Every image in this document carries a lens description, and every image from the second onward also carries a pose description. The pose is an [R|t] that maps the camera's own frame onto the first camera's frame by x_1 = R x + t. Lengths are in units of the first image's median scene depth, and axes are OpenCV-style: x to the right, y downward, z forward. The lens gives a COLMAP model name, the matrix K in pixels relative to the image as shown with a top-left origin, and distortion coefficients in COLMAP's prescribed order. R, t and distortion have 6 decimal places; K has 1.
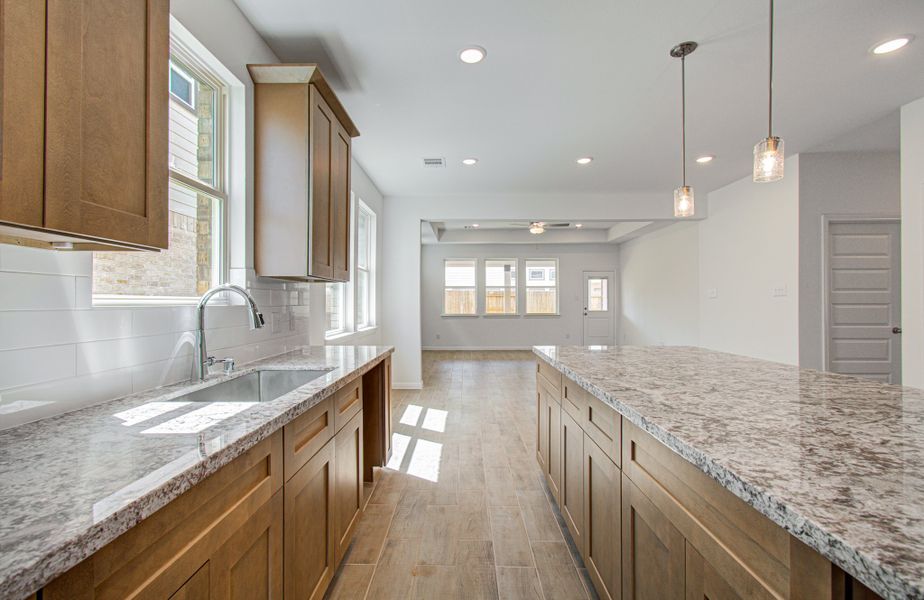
lens RADIAL K [[415.2, 0, 462.0], [0, 415.2, 300.0], [0, 0, 1]] dist [-0.000644, -0.000005]
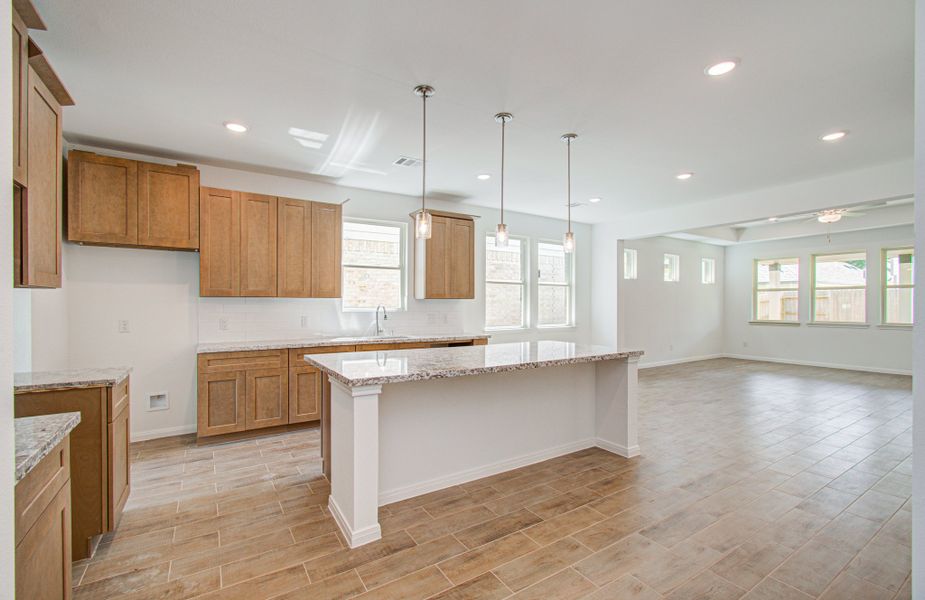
lens RADIAL K [[405.3, 0, 461.4], [0, 405.3, 302.9], [0, 0, 1]] dist [0.000967, 0.000200]
pose [[0.553577, 0.001505, -0.832796, 0.440395], [0.004327, 0.999980, 0.004684, -0.012396], [0.832787, -0.006197, 0.553560, -0.027860]]
